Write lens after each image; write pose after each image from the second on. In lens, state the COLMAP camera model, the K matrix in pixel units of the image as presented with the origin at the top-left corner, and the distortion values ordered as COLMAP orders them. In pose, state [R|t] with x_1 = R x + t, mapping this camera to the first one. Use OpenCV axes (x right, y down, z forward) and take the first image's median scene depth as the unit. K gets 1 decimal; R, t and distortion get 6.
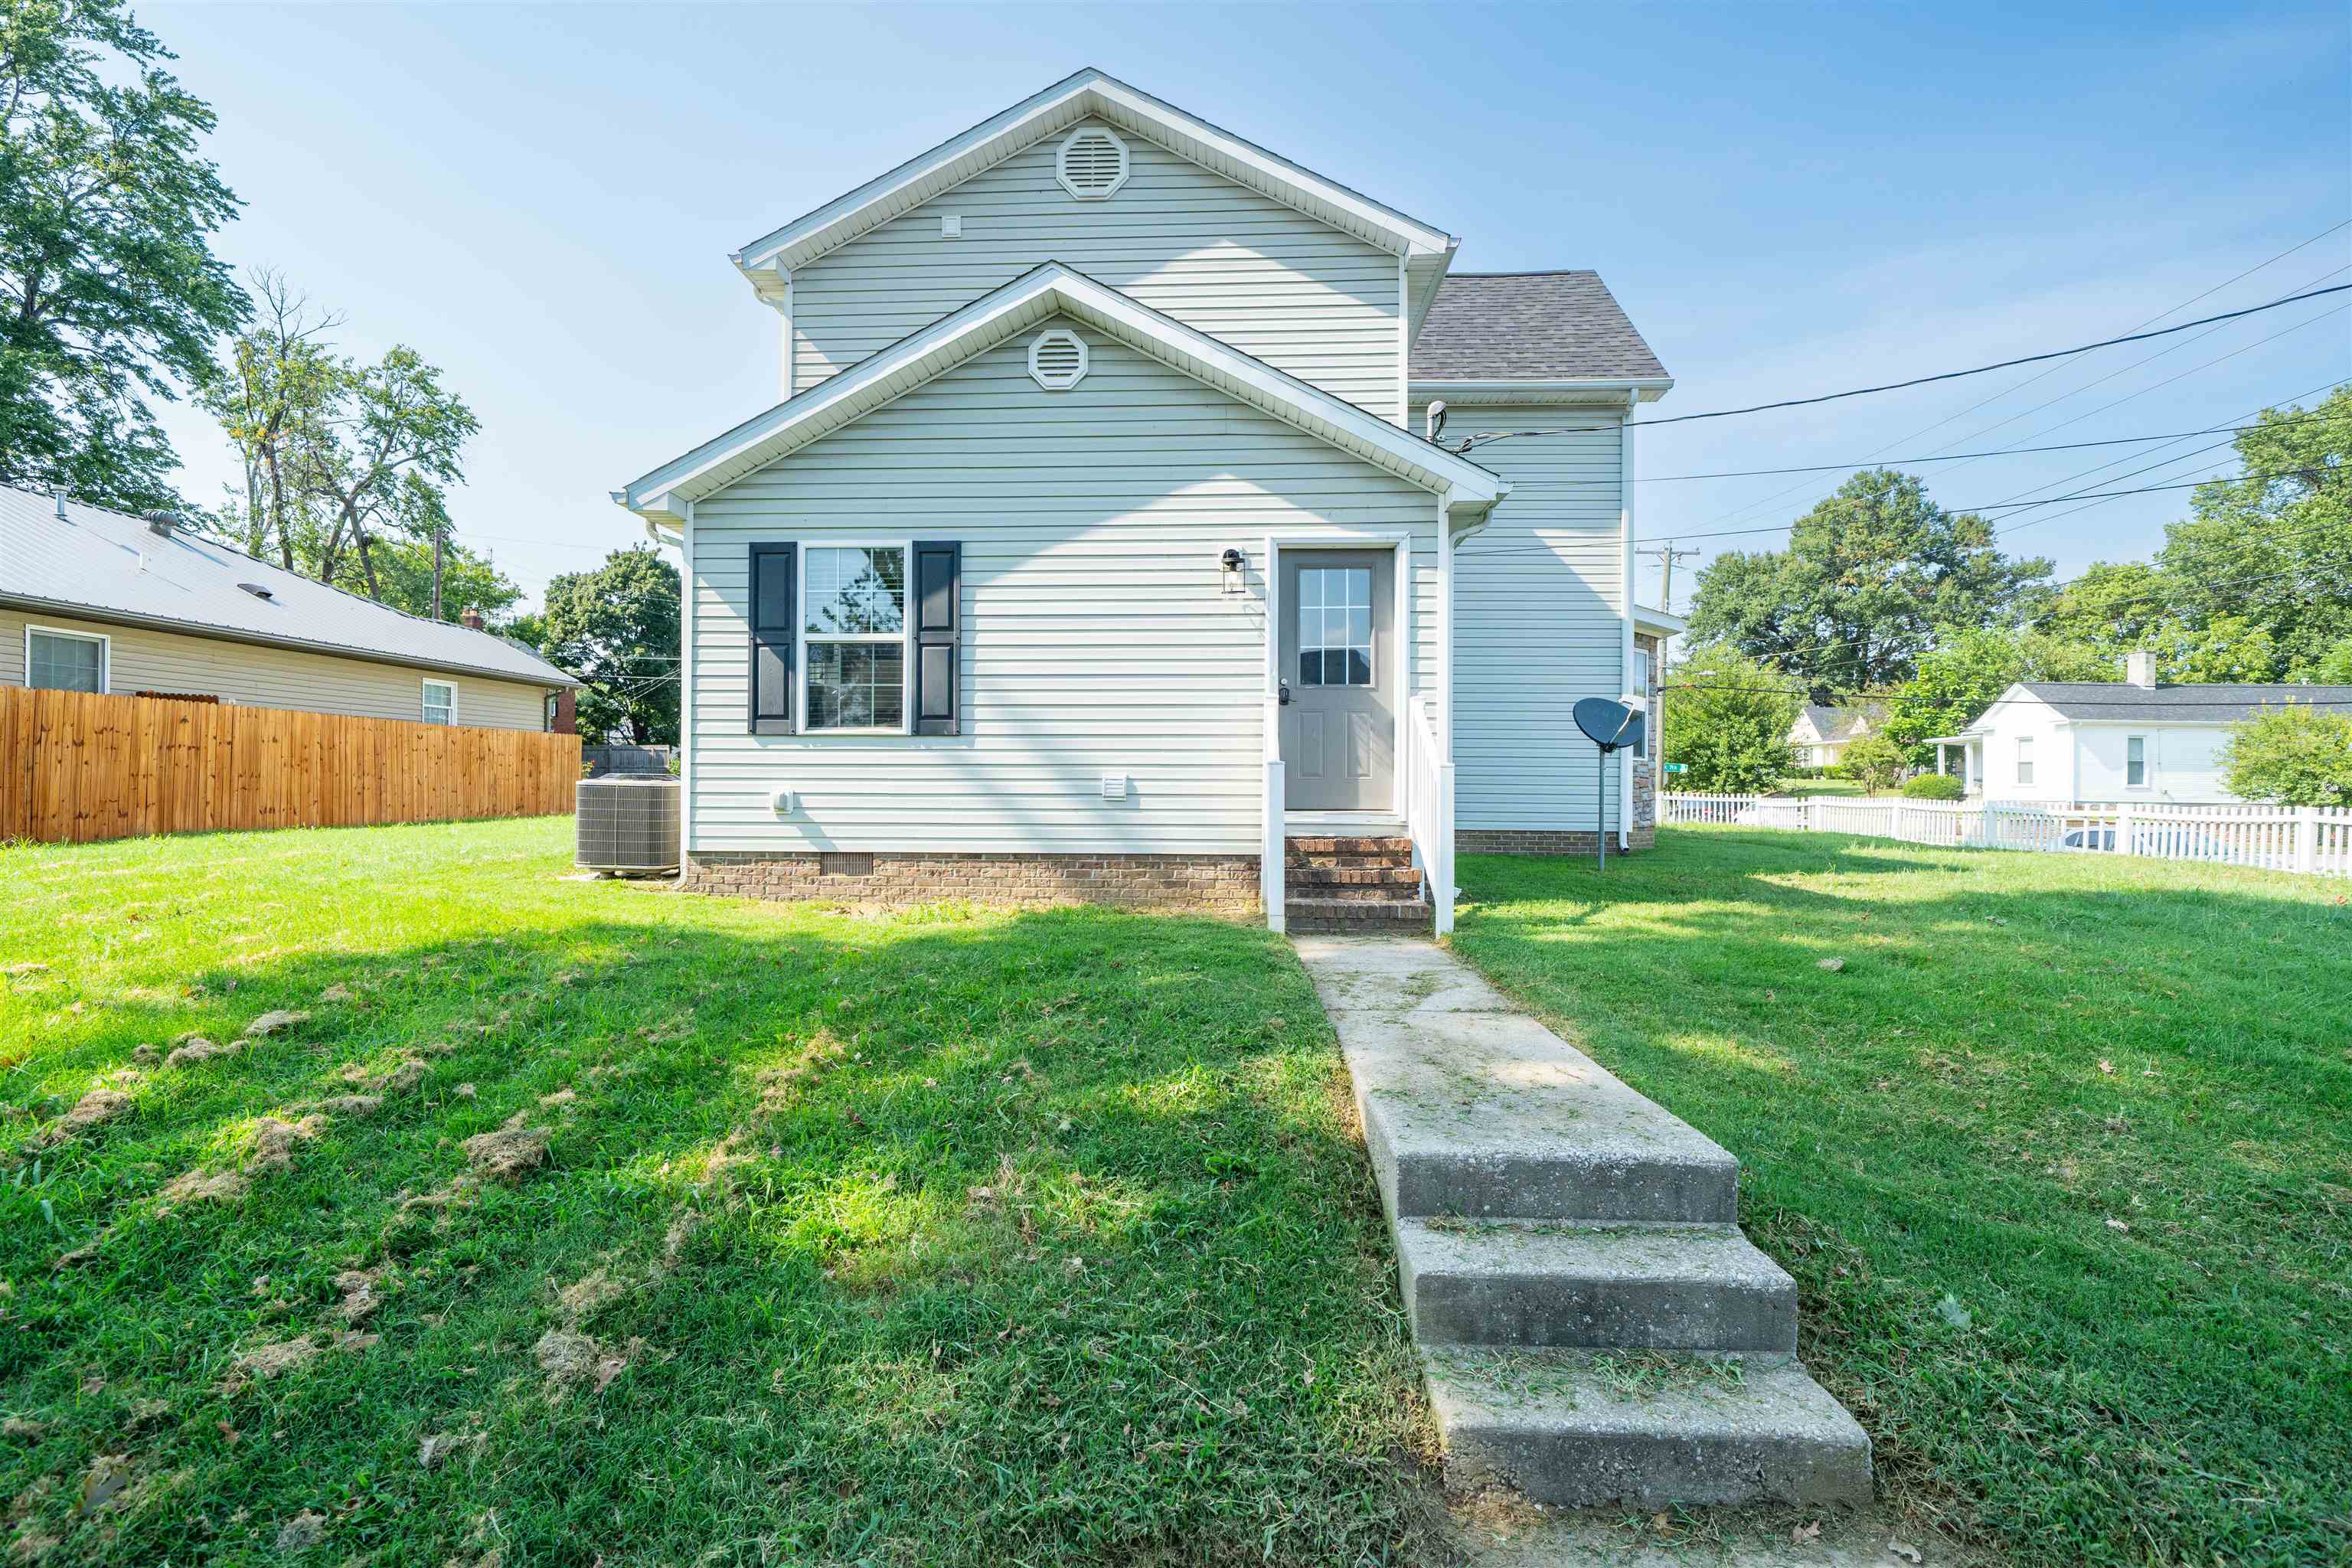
lens RADIAL K [[1020.2, 0, 1176.0], [0, 1020.2, 784.0], [0, 0, 1]] dist [0.000603, -0.000462]
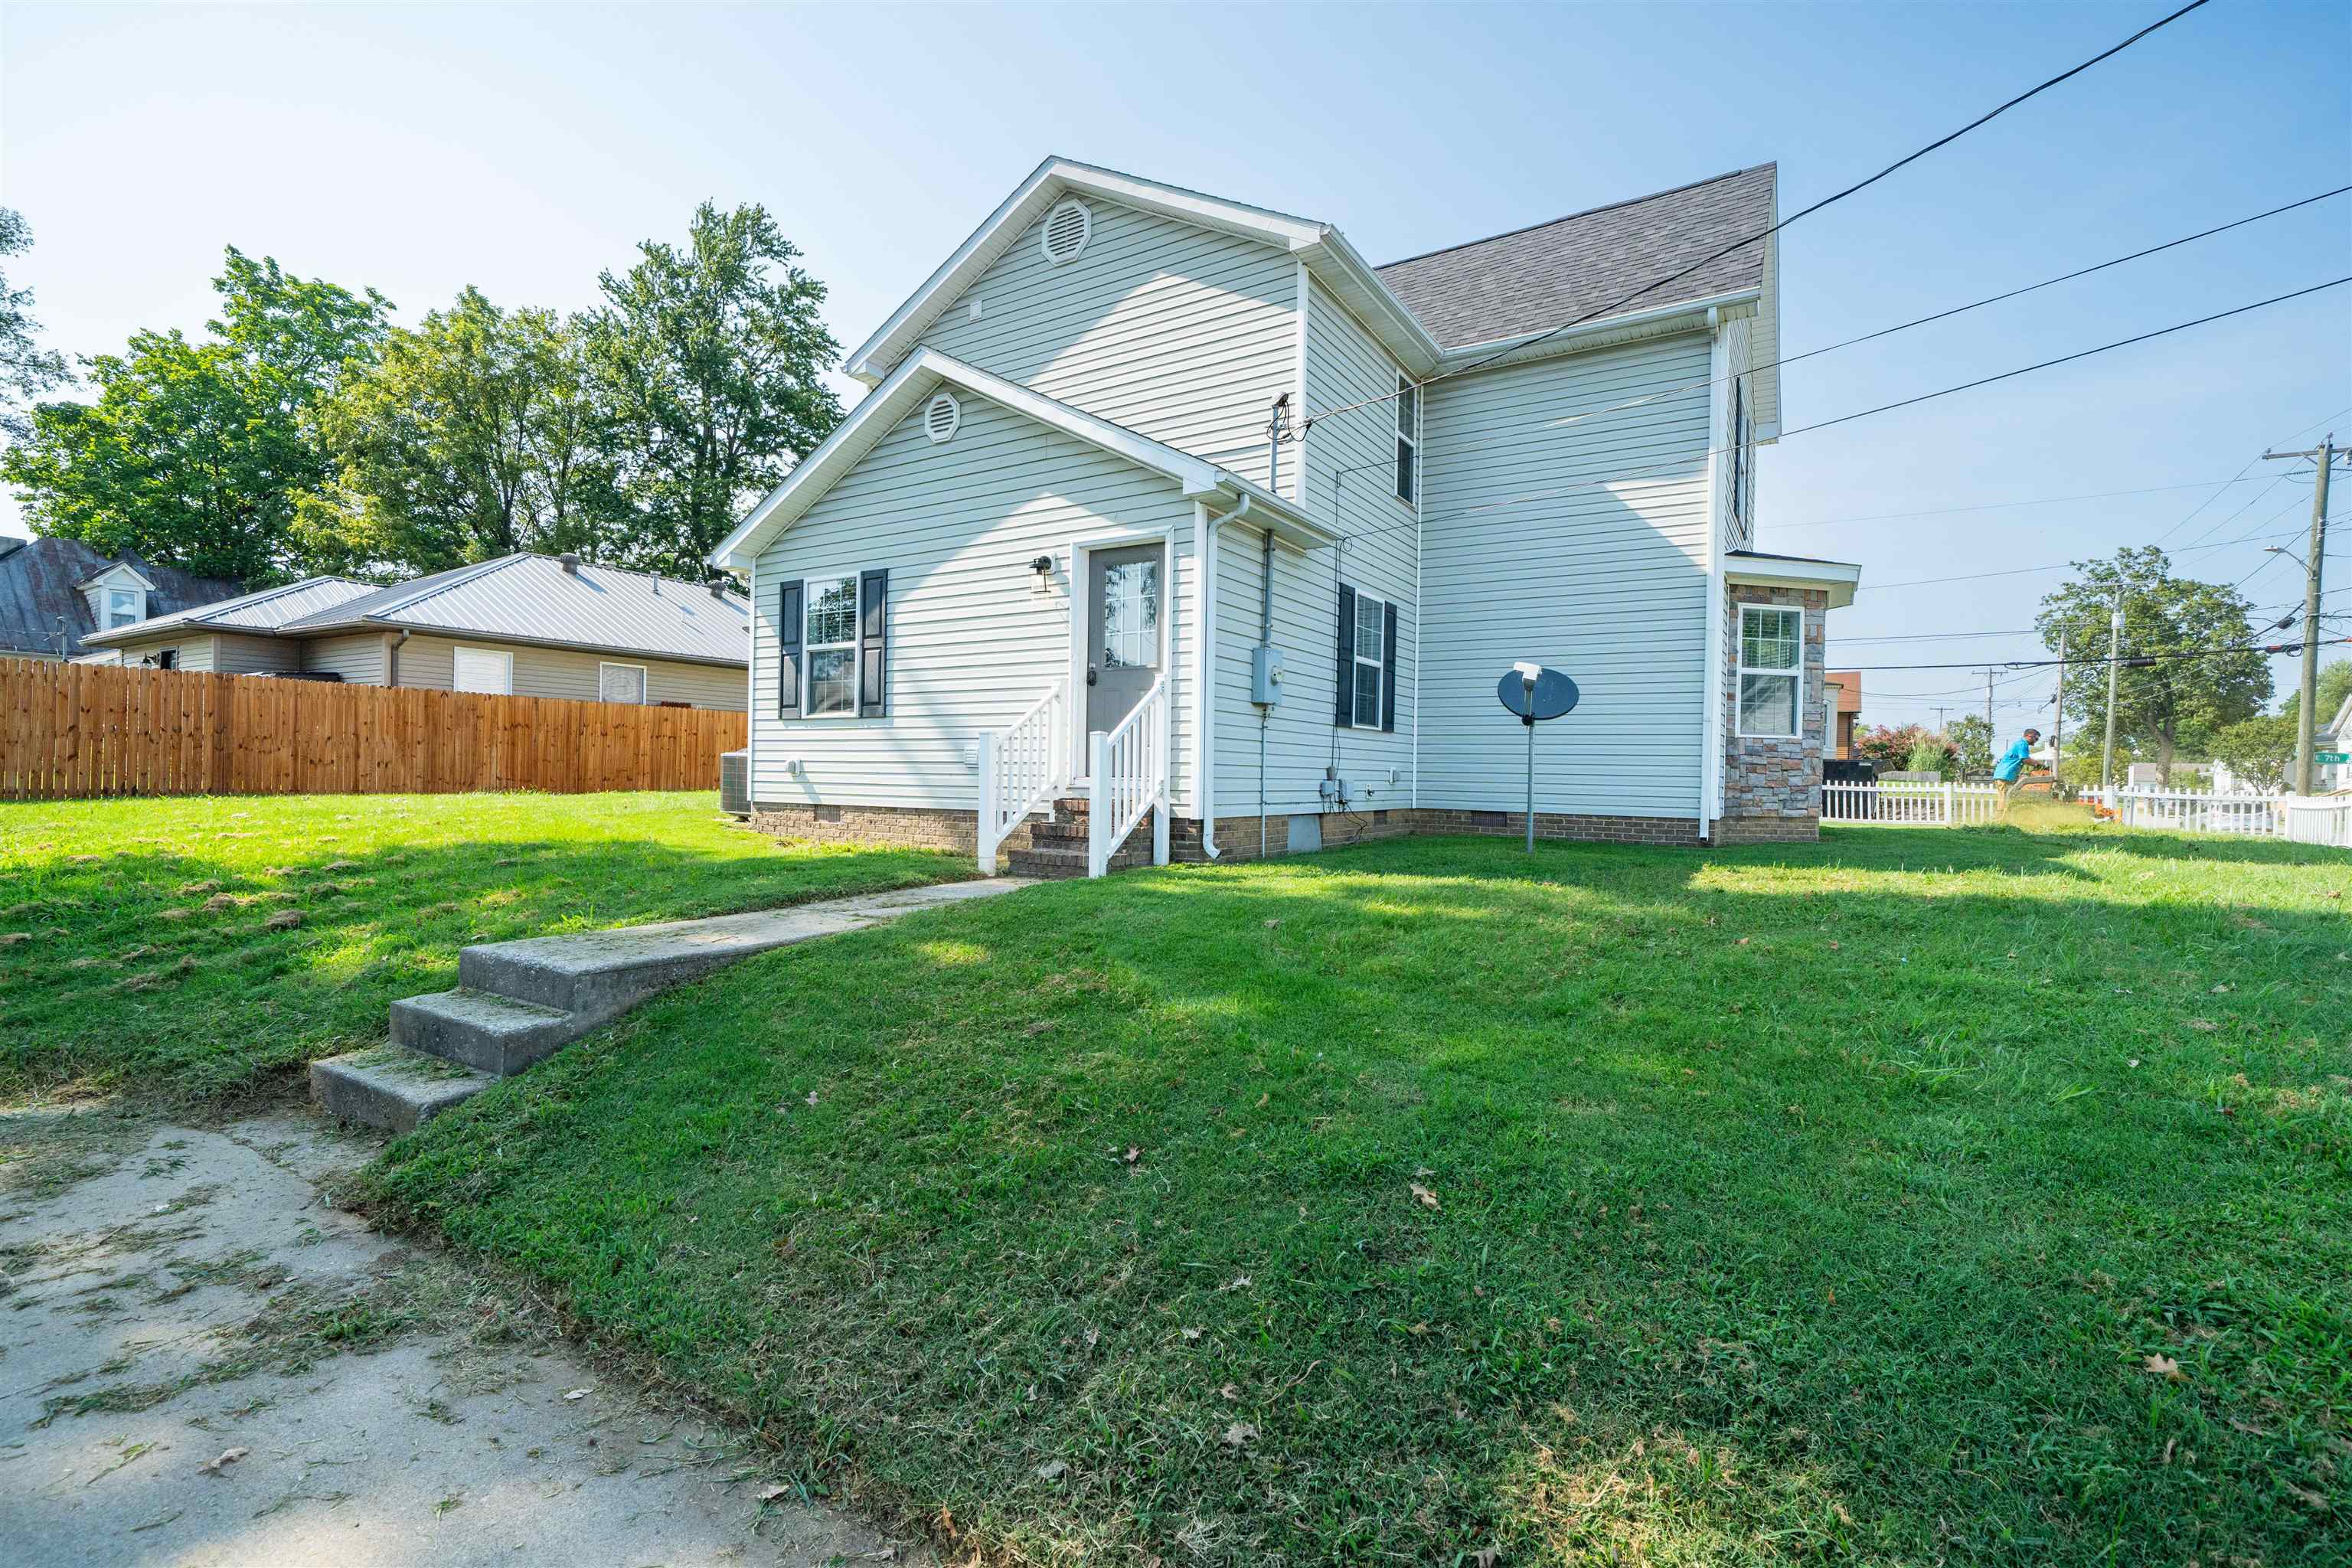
lens RADIAL K [[1020.2, 0, 1176.0], [0, 1020.2, 784.0], [0, 0, 1]] dist [0.000603, -0.000462]
pose [[0.875414, 0.013713, -0.483180, 0.741810], [-0.011282, 0.999905, 0.007937, 0.023582], [0.483243, -0.001497, 0.875485, 0.031953]]
